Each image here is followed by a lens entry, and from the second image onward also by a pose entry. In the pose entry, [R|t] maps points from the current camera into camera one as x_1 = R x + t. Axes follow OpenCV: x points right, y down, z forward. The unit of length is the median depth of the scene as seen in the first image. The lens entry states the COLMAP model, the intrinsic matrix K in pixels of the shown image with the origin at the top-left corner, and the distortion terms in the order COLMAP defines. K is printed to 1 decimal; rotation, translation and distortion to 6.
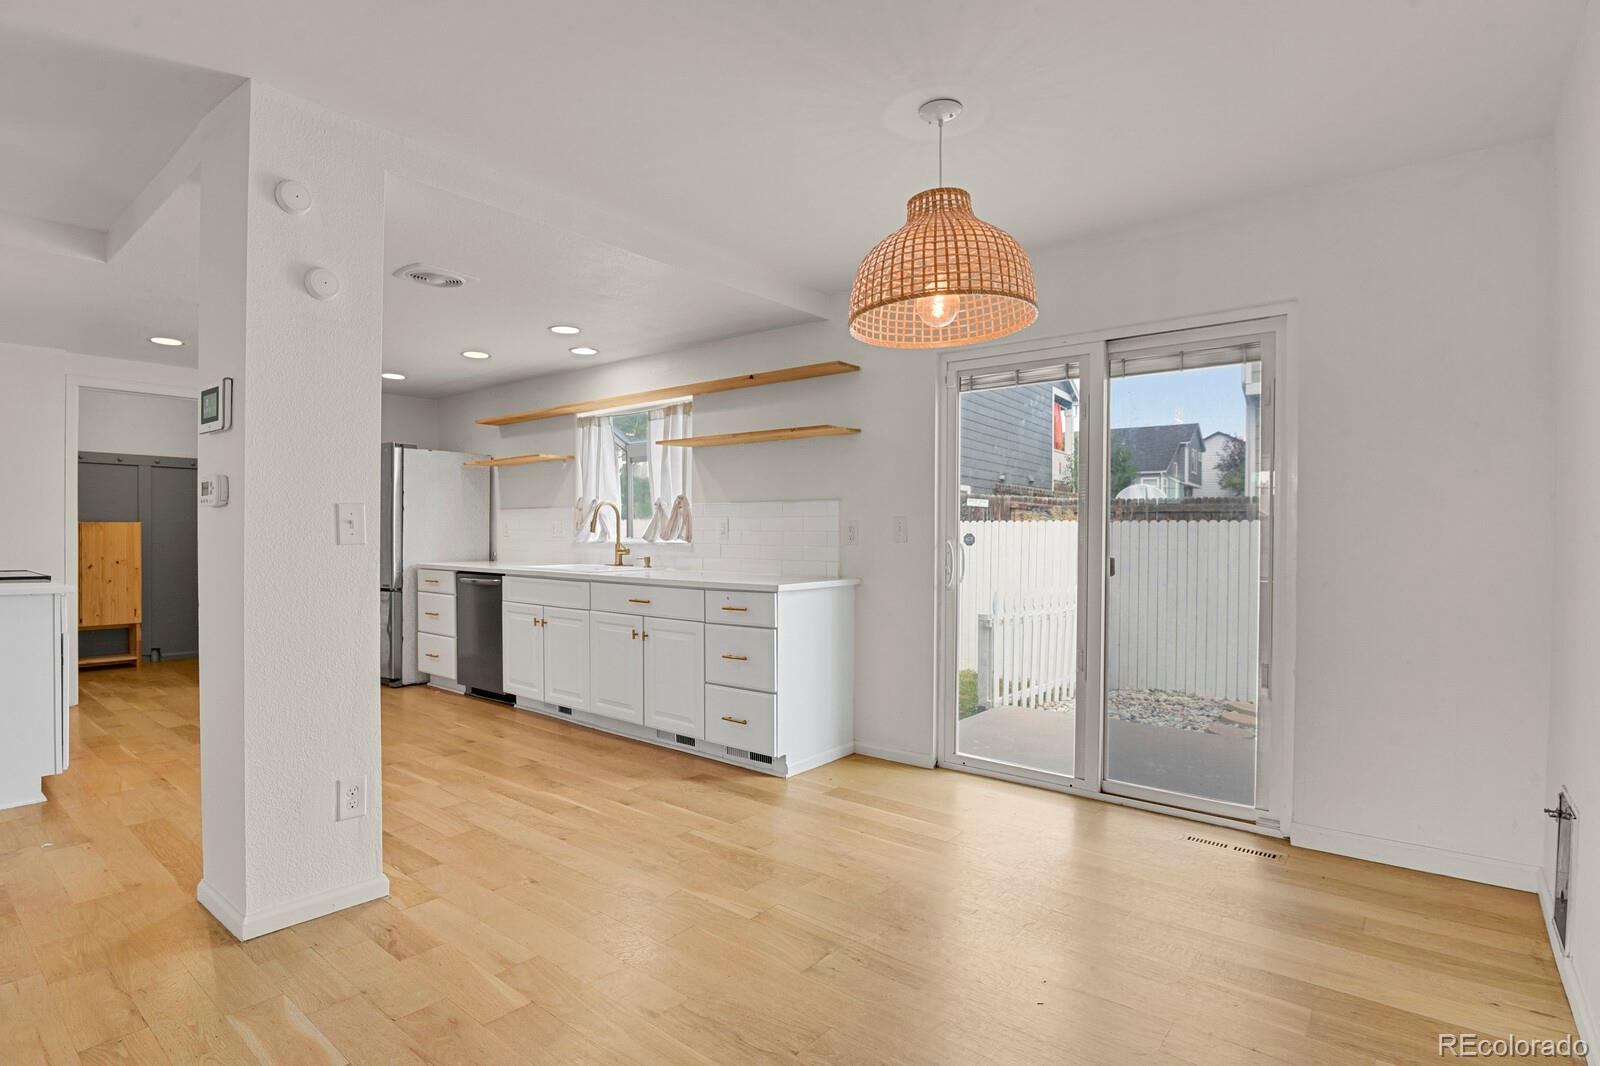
lens RADIAL K [[795.5, 0, 806.2], [0, 795.5, 537.8], [0, 0, 1]] dist [-0.019002, -0.013386]
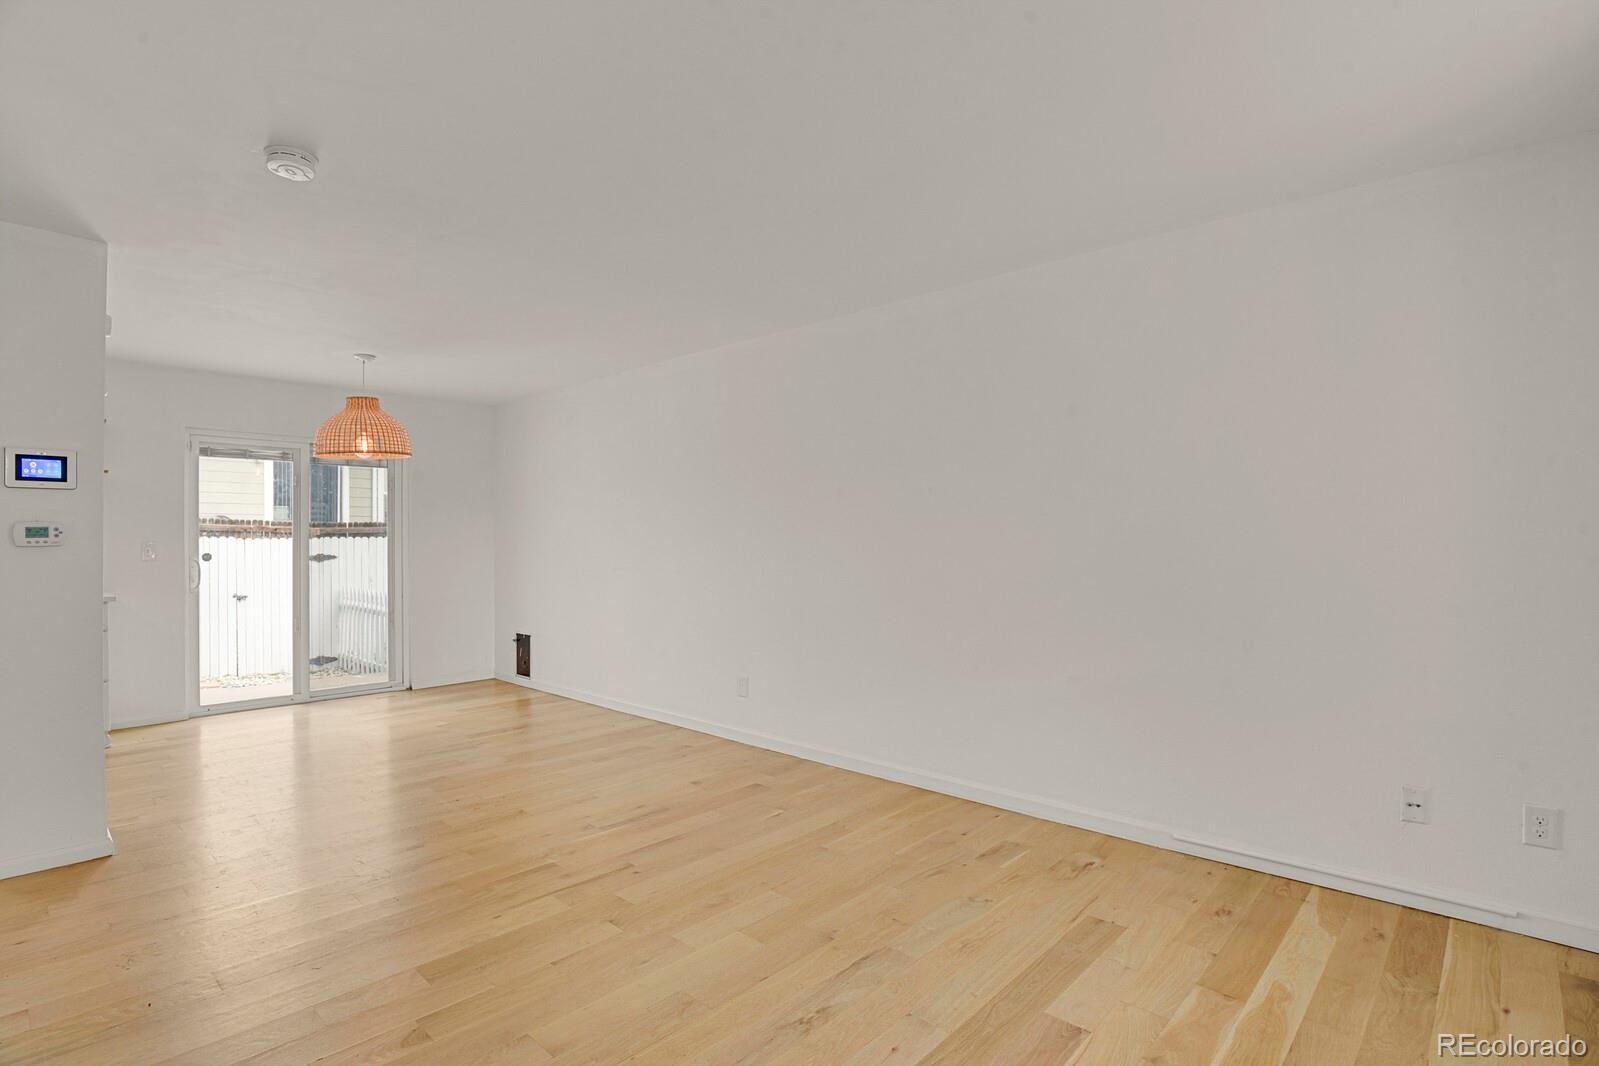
lens RADIAL K [[781.4, 0, 802.3], [0, 781.4, 540.3], [0, 0, 1]] dist [-0.027423, -0.000929]
pose [[0.073804, -0.007817, 0.997242, -0.860490], [0.011782, 0.999906, 0.006966, -0.019999], [-0.997203, 0.011235, 0.073889, -0.156266]]
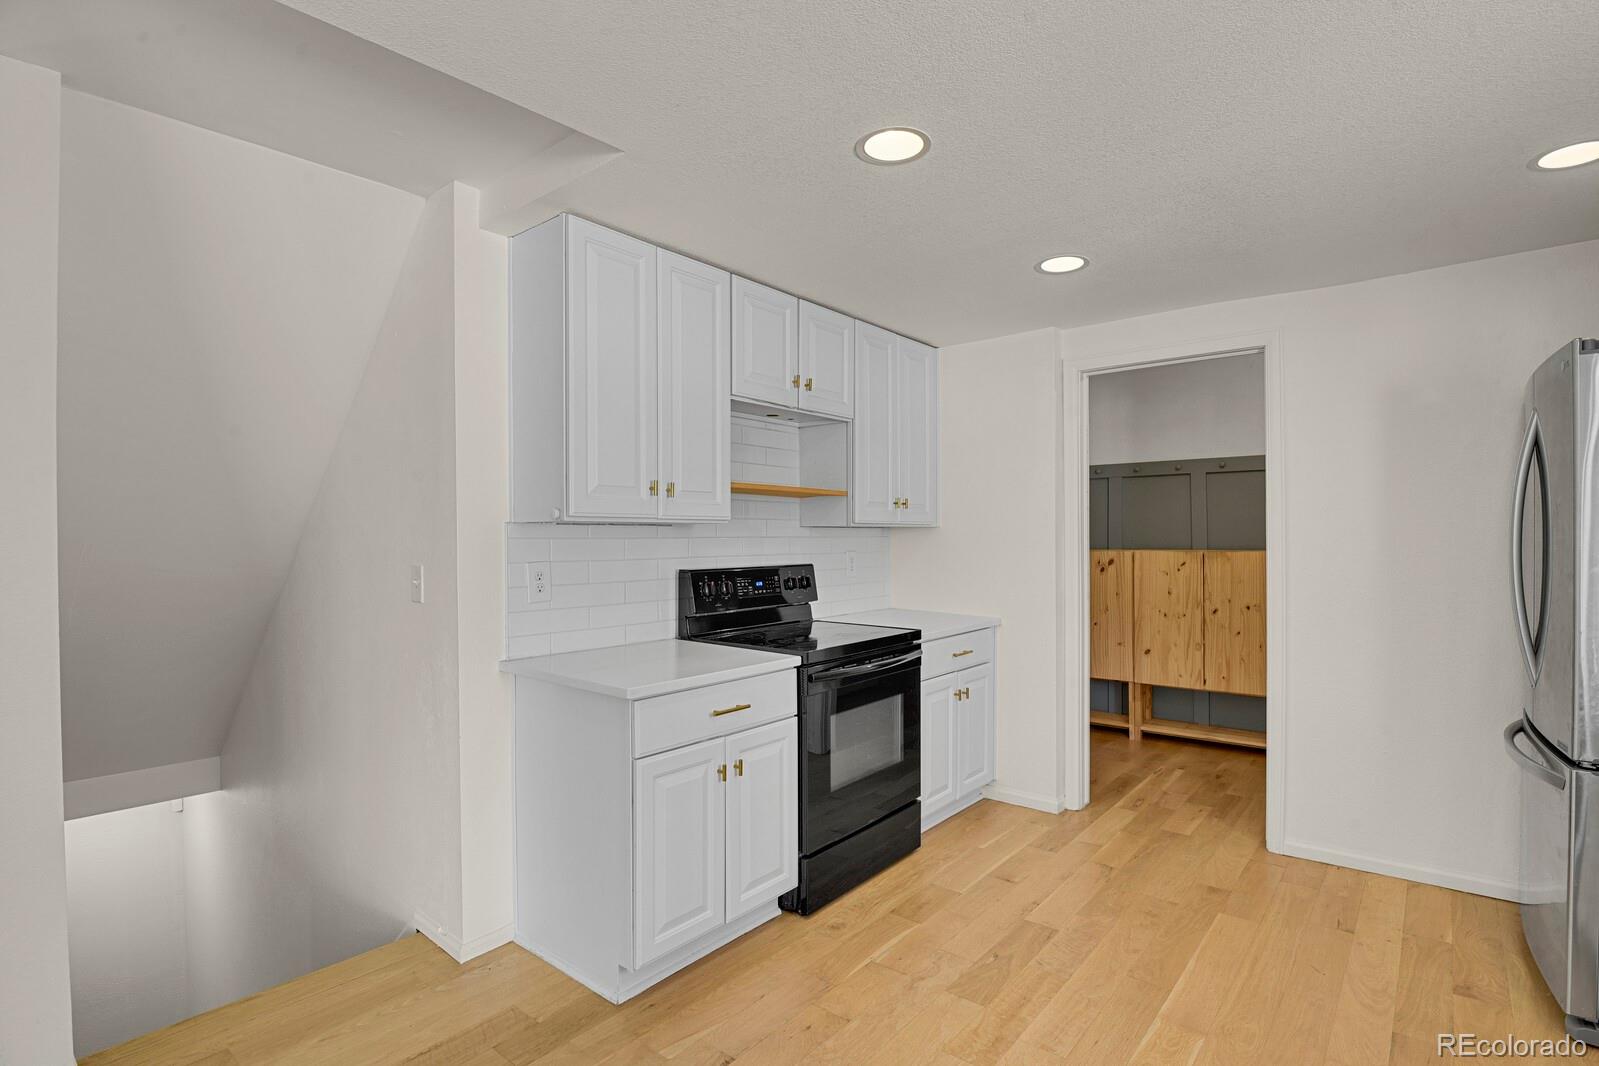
lens RADIAL K [[781.4, 0, 802.3], [0, 781.4, 540.3], [0, 0, 1]] dist [-0.027423, -0.000929]
pose [[-0.012088, 0.003000, -0.999922, -0.206557], [-0.002523, 0.999992, 0.003030, -0.041255], [0.999924, 0.002559, -0.012081, 0.751514]]
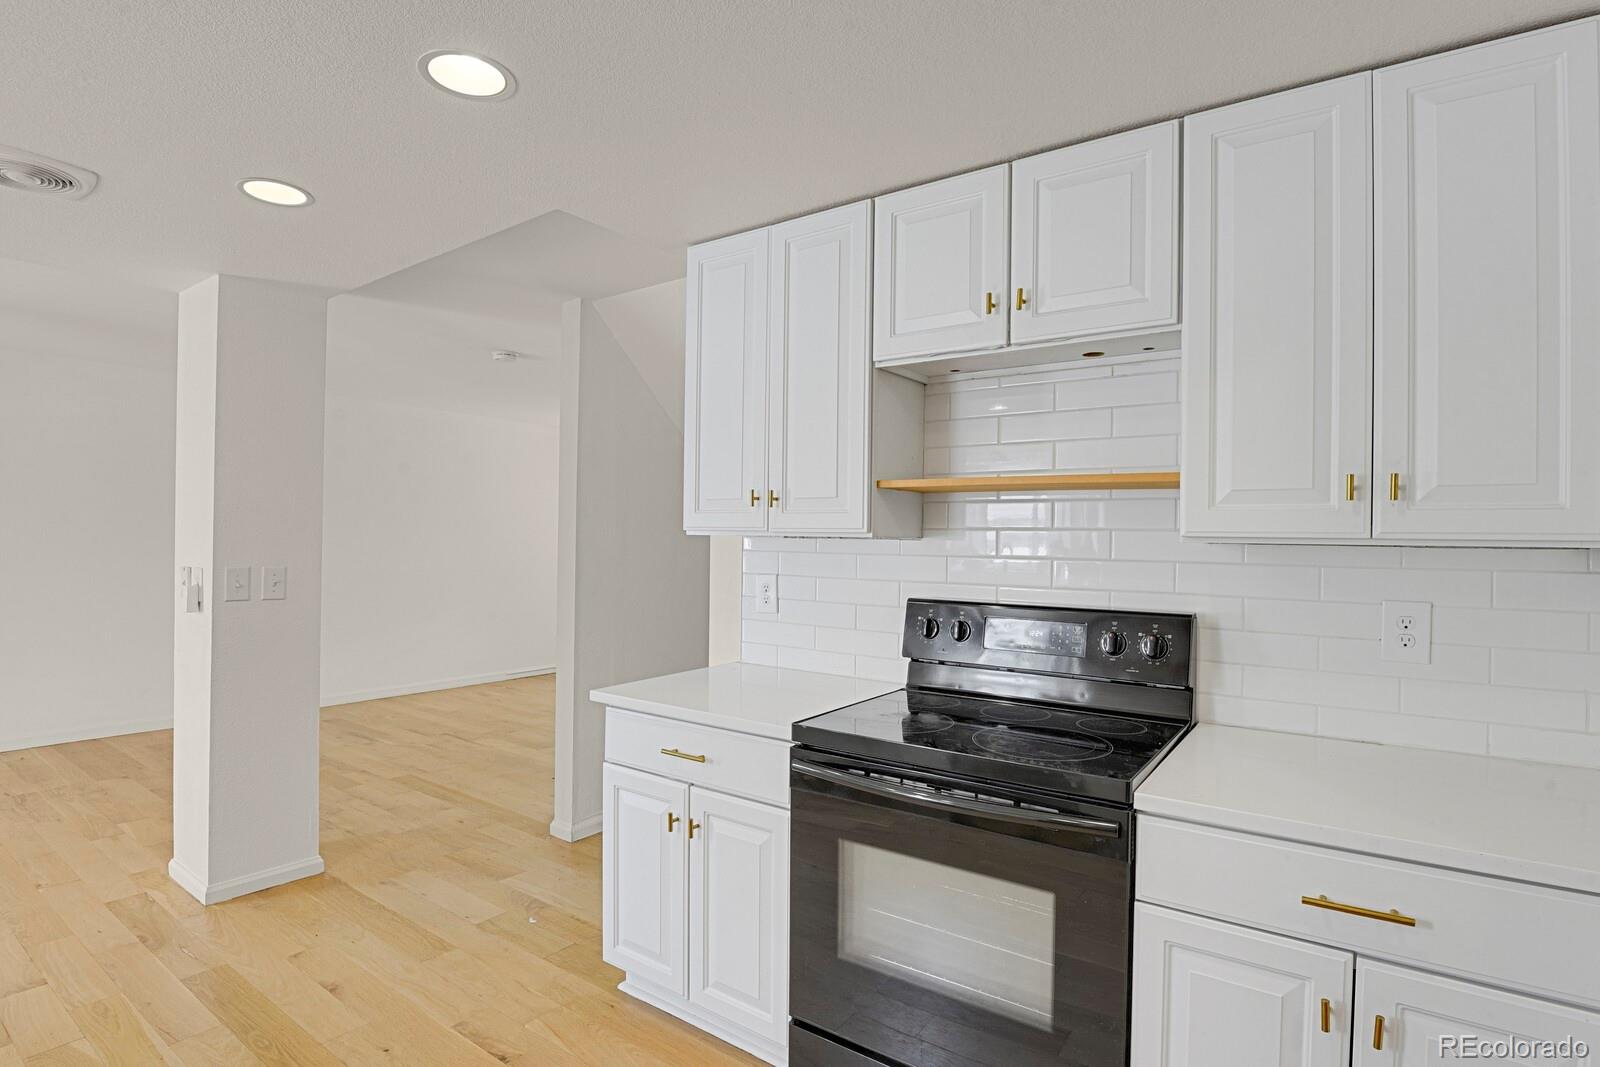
lens RADIAL K [[781.9, 0, 802.8], [0, 781.9, 540.8], [0, 0, 1]] dist [-0.027423, -0.000929]
pose [[-0.997858, -0.025909, -0.060065, -0.713765], [-0.025843, 0.999664, -0.001887, -0.050439], [0.060094, -0.000331, -0.998193, 1.115843]]
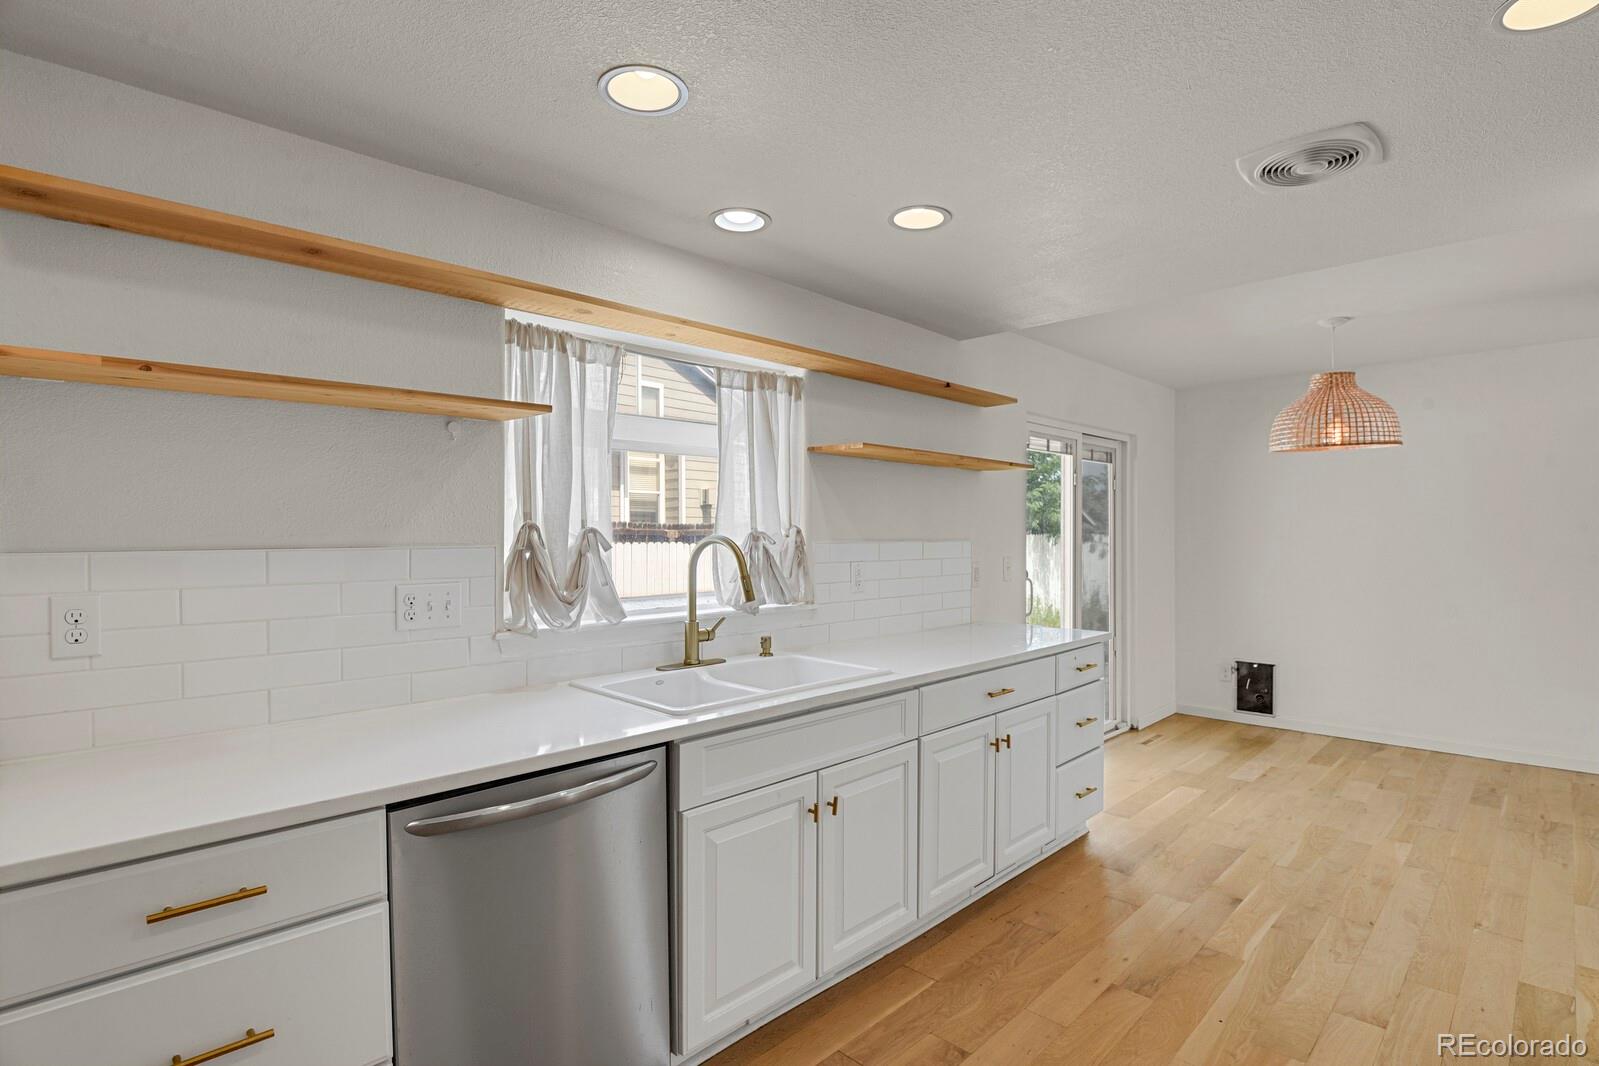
lens RADIAL K [[773.3, 0, 801.2], [0, 773.3, 538.3], [0, 0, 1]] dist [-0.029661, -0.000477]
pose [[0.111632, -0.008860, 0.993710, -0.735165], [0.010763, 0.999912, 0.007707, -0.049146], [-0.993691, 0.009835, 0.111718, 0.915481]]
